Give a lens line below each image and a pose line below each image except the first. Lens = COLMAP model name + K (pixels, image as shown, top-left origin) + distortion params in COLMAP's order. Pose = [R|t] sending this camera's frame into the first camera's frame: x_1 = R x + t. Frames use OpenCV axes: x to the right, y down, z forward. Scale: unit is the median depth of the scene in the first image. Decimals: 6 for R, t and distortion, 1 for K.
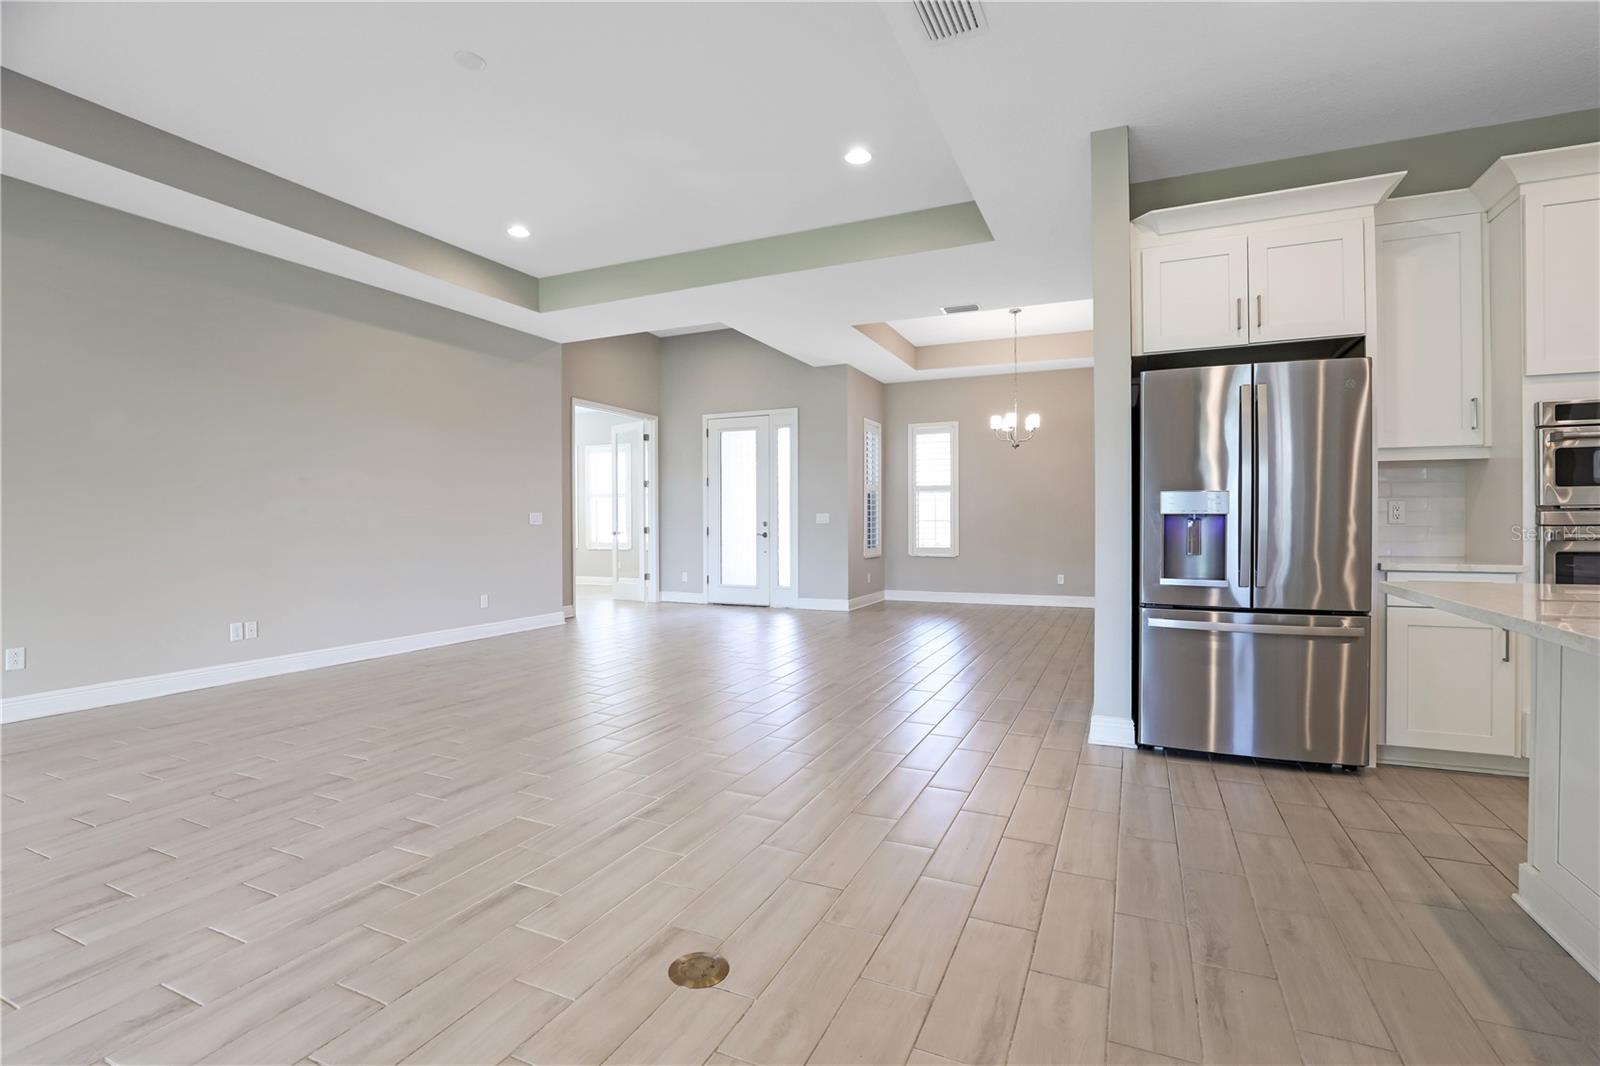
lens RADIAL K [[733.1, 0, 799.4], [0, 733.1, 524.2], [0, 0, 1]] dist [-0.035974, 0.005852]
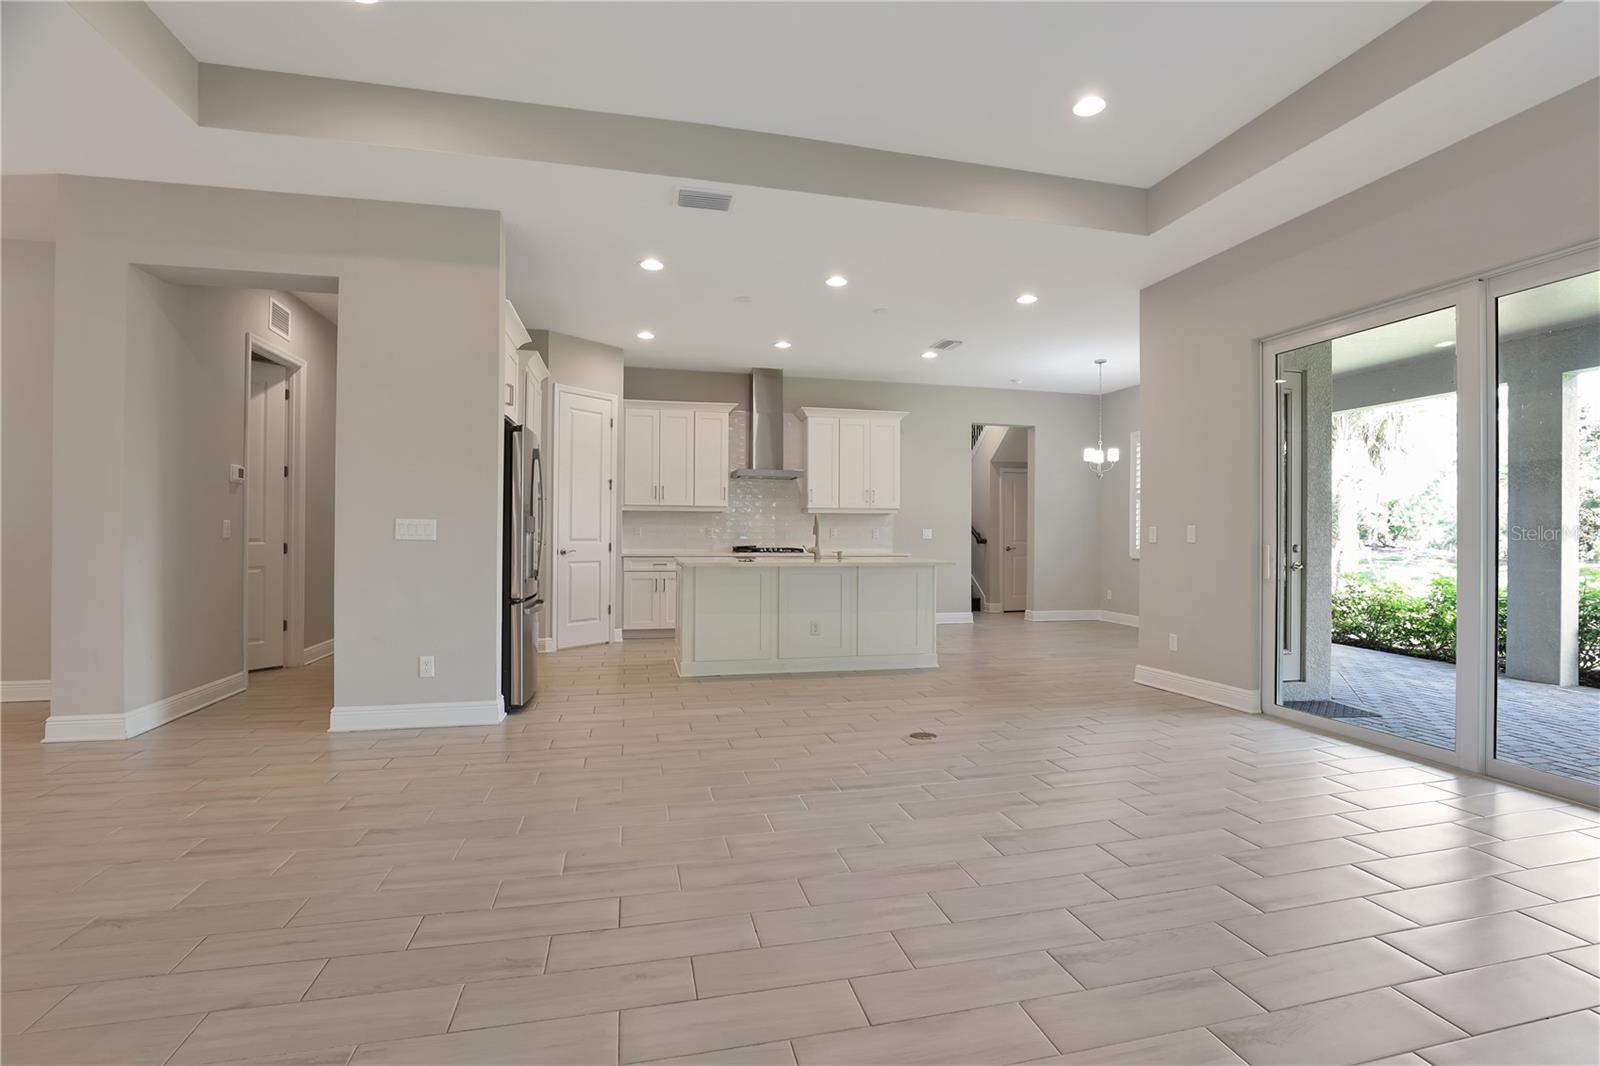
lens RADIAL K [[733.1, 0, 807.6], [0, 733.1, 532.2], [0, 0, 1]] dist [-0.035974, 0.005852]
pose [[-0.621262, 0.003176, 0.783596, -0.614670], [-0.000881, 0.999988, -0.004752, -0.005253], [-0.783602, -0.003643, -0.621252, 0.972573]]
